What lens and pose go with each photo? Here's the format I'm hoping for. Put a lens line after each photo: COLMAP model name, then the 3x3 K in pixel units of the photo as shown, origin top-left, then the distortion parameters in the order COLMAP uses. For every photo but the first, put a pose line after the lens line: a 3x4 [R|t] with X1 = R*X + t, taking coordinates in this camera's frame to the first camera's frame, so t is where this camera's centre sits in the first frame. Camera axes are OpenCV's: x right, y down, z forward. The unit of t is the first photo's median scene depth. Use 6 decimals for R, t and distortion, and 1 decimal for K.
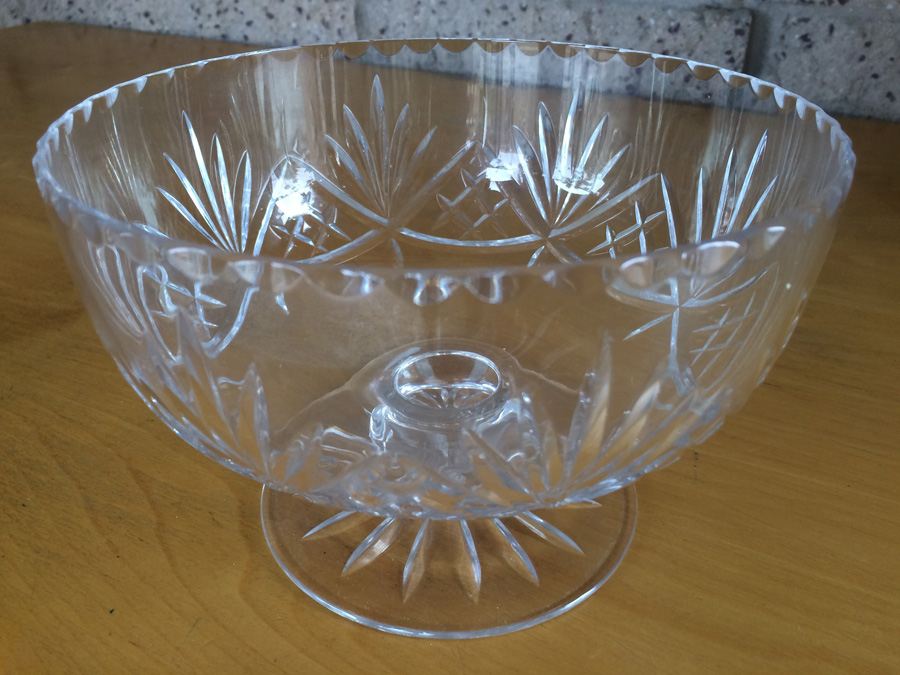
lens RADIAL K [[806.7, 0, 466.6], [0, 806.7, 337.7], [0, 0, 1]] dist [0.090159, -0.115913]
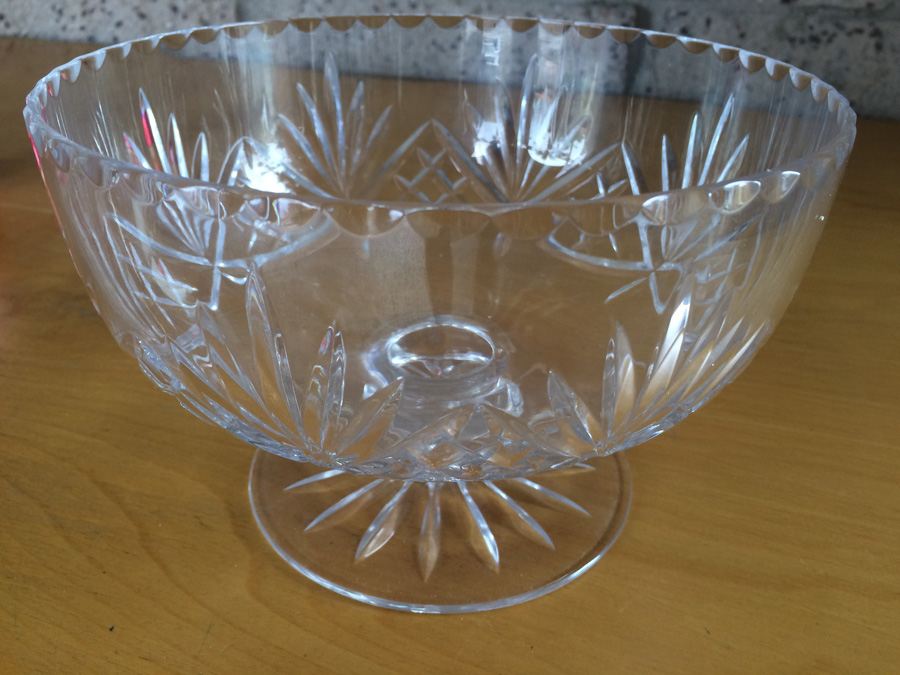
lens RADIAL K [[806.7, 0, 466.6], [0, 806.7, 337.7], [0, 0, 1]] dist [0.090159, -0.115913]
pose [[0.984590, -0.071152, 0.159750, -0.149719], [0.073064, 0.997308, -0.006119, 0.038959], [-0.158884, 0.017696, 0.987139, 0.021265]]
